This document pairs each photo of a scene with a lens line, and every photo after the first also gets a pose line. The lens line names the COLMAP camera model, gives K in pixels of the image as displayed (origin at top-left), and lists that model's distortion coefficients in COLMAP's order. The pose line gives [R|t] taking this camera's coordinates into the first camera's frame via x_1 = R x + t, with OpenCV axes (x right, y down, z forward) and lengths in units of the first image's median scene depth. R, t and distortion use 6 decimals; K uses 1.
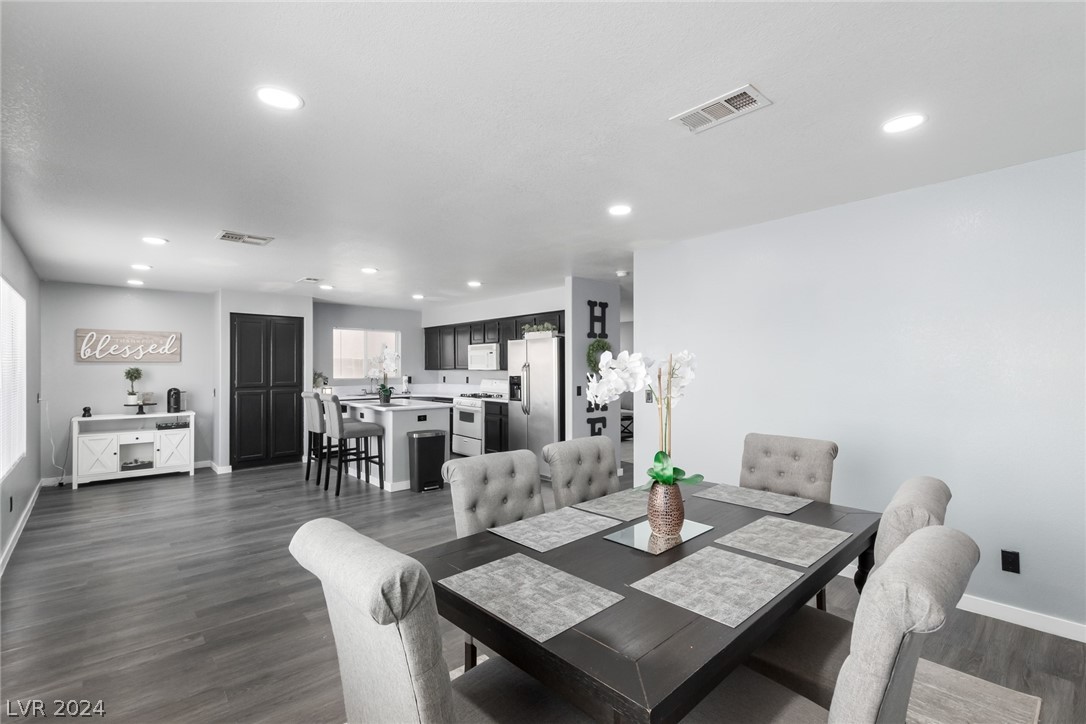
lens RADIAL K [[494.4, 0, 542.6], [0, 494.4, 358.8], [0, 0, 1]] dist [0.001363, 0.000567]
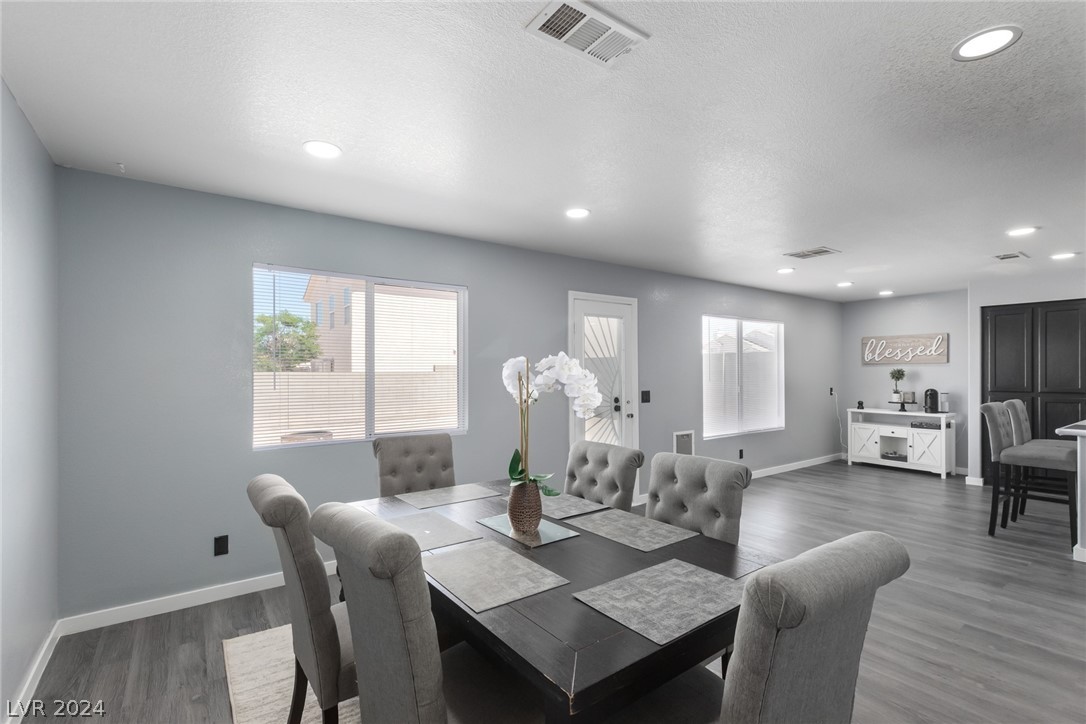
lens RADIAL K [[494.4, 0, 539.1], [0, 494.4, 362.7], [0, 0, 1]] dist [0.001363, 0.000567]
pose [[-0.113506, -0.012875, -0.993454, 0.371696], [0.021192, 0.999657, -0.015377, 0.004371], [0.993311, -0.022799, -0.113194, 0.332665]]
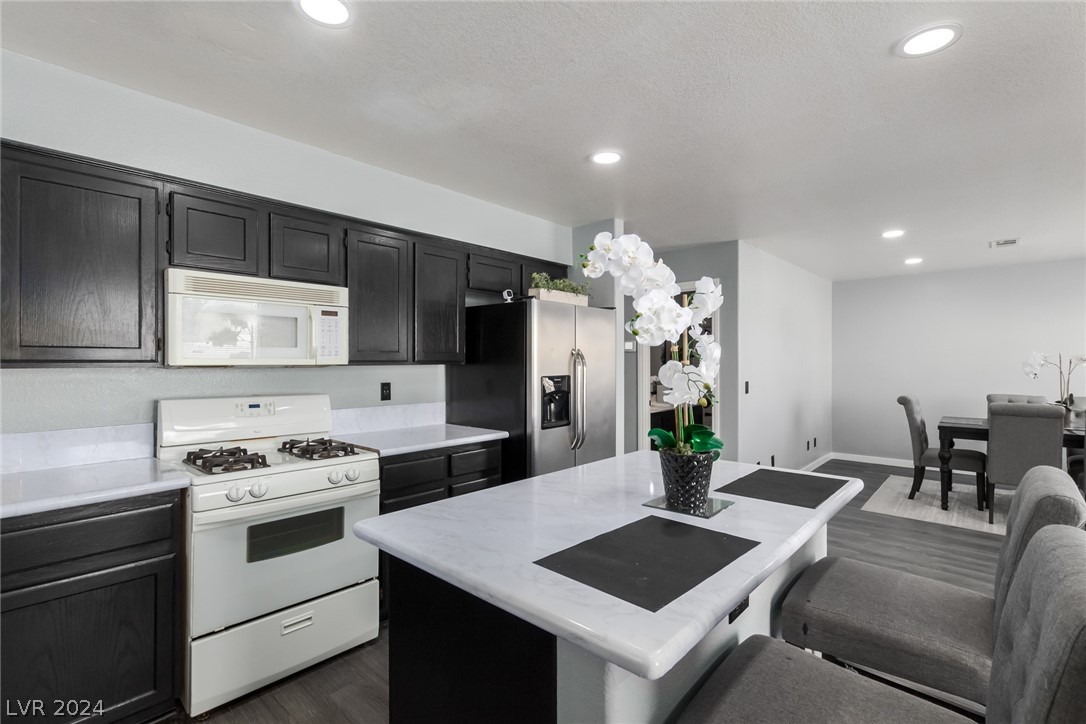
lens RADIAL K [[494.4, 0, 544.9], [0, 494.4, 360.5], [0, 0, 1]] dist [0.001363, 0.000567]
pose [[-0.098455, 0.002243, 0.995139, -0.535106], [-0.015653, 0.999870, -0.003802, 0.022095], [-0.995018, -0.015951, -0.098407, 1.065548]]
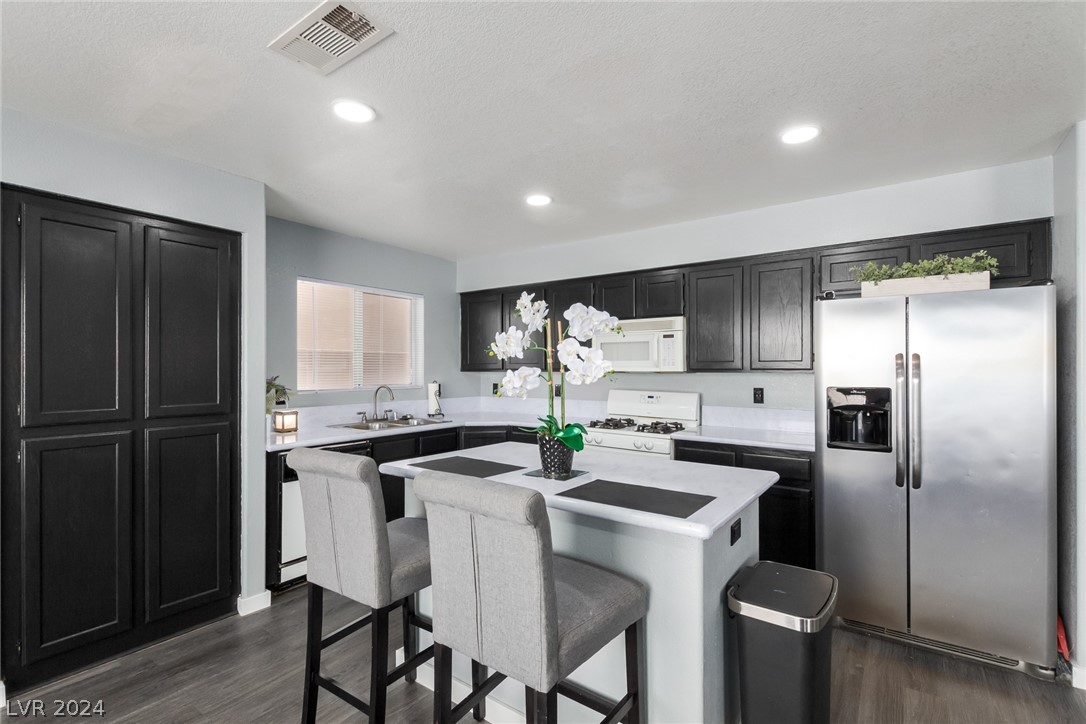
lens RADIAL K [[494.4, 0, 541.5], [0, 494.4, 370.5], [0, 0, 1]] dist [0.001363, 0.000567]
pose [[0.975793, 0.002043, 0.218687, -0.394794], [-0.006790, 0.999757, 0.020957, 0.014321], [-0.218591, -0.021935, 0.975570, 0.668732]]
